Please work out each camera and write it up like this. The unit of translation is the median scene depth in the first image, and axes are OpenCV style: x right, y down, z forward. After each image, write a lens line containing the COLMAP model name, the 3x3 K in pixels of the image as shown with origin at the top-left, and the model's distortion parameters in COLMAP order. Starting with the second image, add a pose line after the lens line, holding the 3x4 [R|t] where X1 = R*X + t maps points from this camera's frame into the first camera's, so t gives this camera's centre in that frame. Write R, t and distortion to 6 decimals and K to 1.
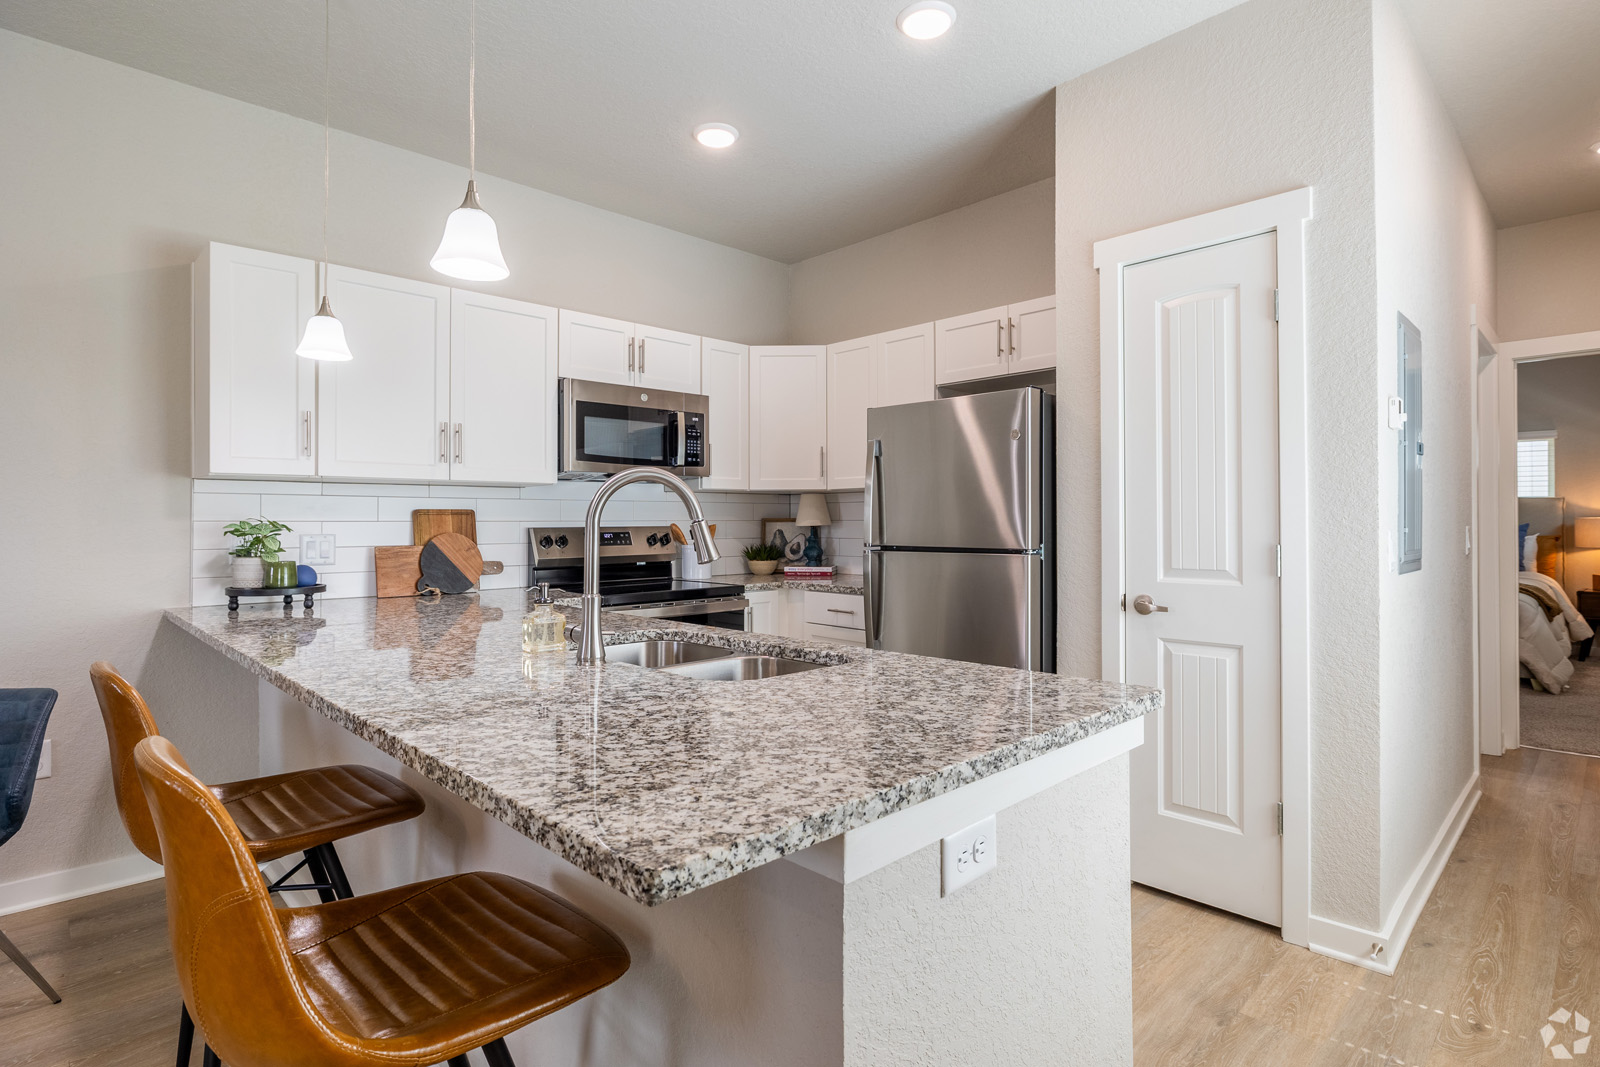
lens RADIAL K [[812.3, 0, 800.5], [0, 812.3, 518.2], [0, 0, 1]] dist [-0.004732, -0.000292]
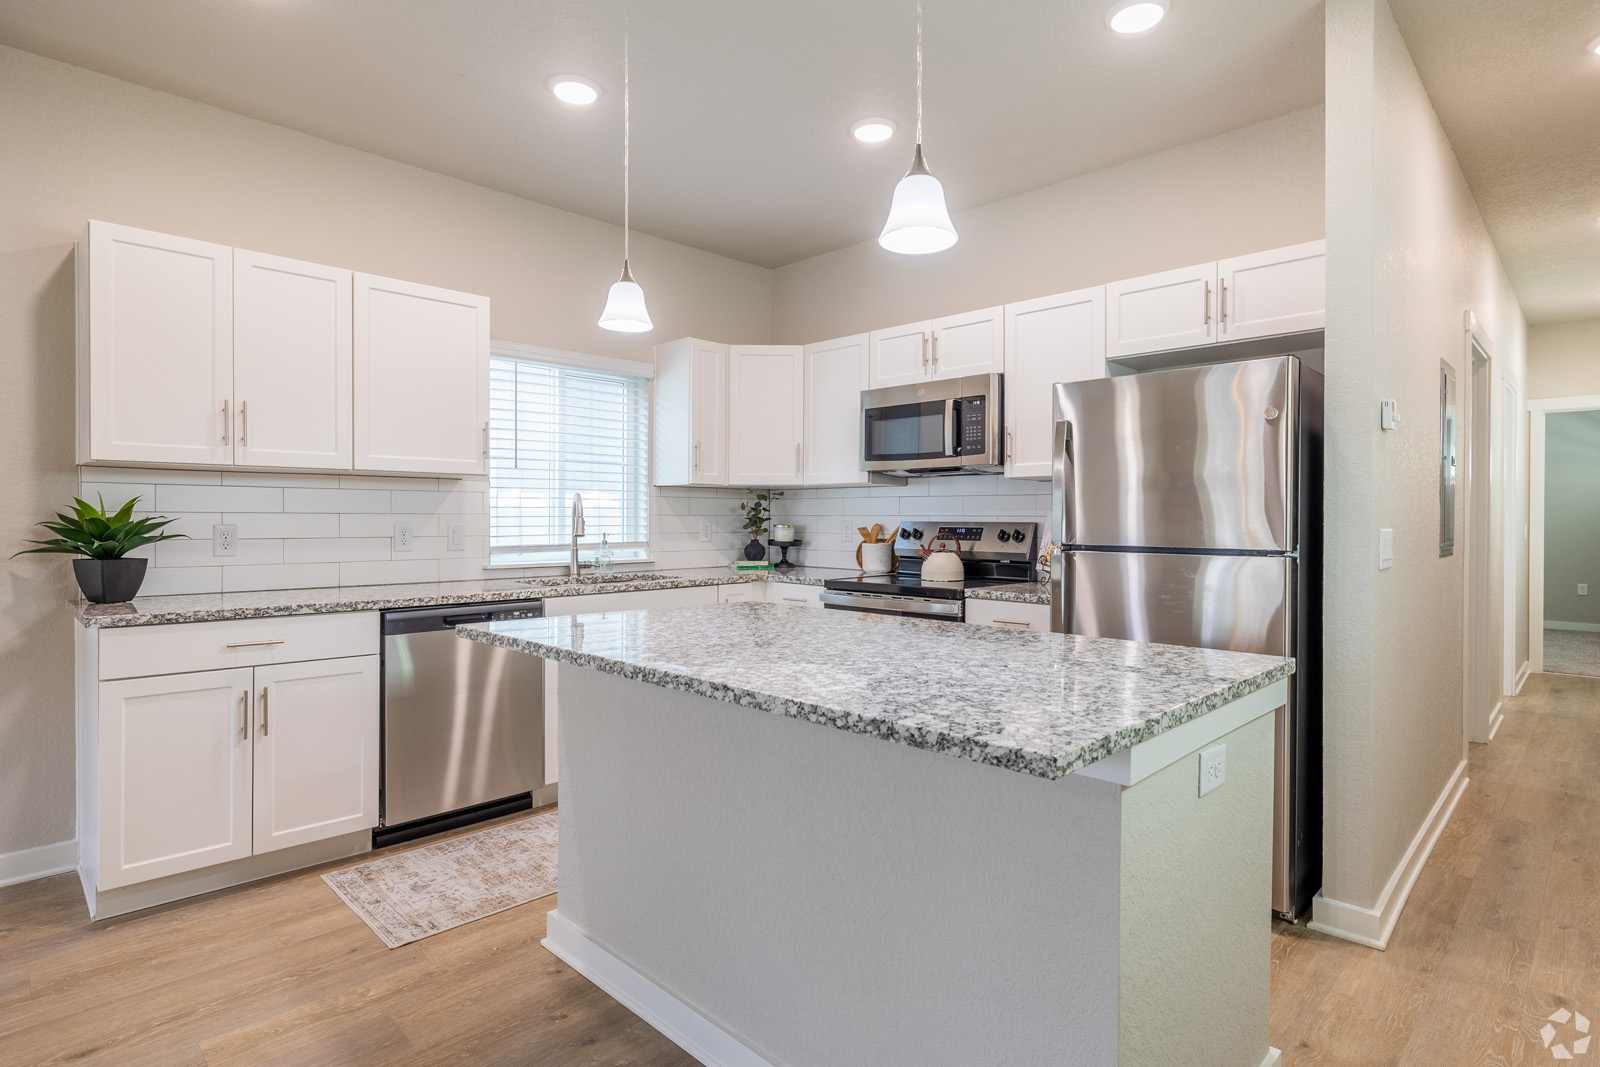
lens RADIAL K [[812.3, 0, 800.5], [0, 812.3, 518.2], [0, 0, 1]] dist [-0.004732, -0.000292]
pose [[0.003143, 0.012022, -0.999923, 0.852979], [-0.000944, 0.999927, 0.012019, -0.004776], [0.999995, 0.000906, 0.003154, 0.891098]]
